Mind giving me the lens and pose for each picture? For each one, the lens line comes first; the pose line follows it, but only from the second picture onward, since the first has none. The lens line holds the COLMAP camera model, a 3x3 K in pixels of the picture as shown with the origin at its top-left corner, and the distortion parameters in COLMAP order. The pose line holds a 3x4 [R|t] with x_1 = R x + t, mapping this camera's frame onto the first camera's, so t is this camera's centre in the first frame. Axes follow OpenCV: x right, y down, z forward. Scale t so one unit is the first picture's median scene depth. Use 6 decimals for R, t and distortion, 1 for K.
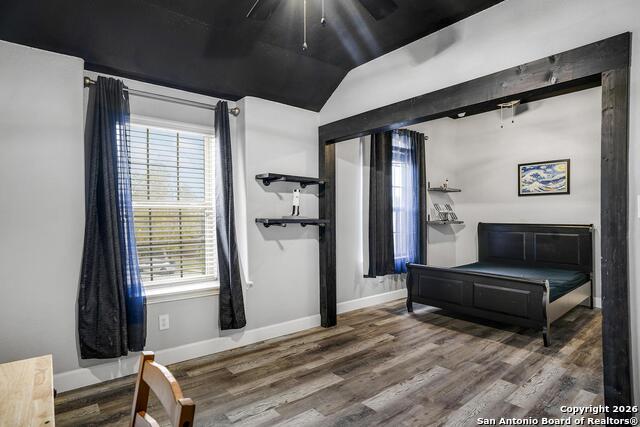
lens RADIAL K [[353.5, 0, 318.8], [0, 353.5, 215.3], [0, 0, 1]] dist [-0.017003, -0.000044]
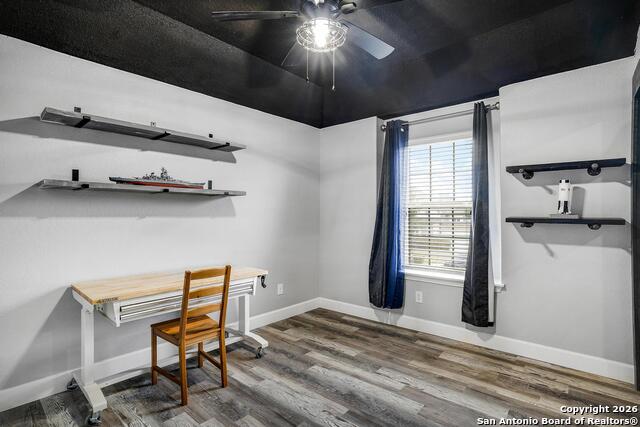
lens RADIAL K [[330.3, 0, 316.7], [0, 330.3, 214.3], [0, 0, 1]] dist [0.002056, 0.003370]
pose [[0.168346, -0.003450, -0.985722, 0.580539], [-0.006781, 0.999966, -0.004658, 0.010182], [0.985705, 0.007468, 0.168317, 0.365030]]
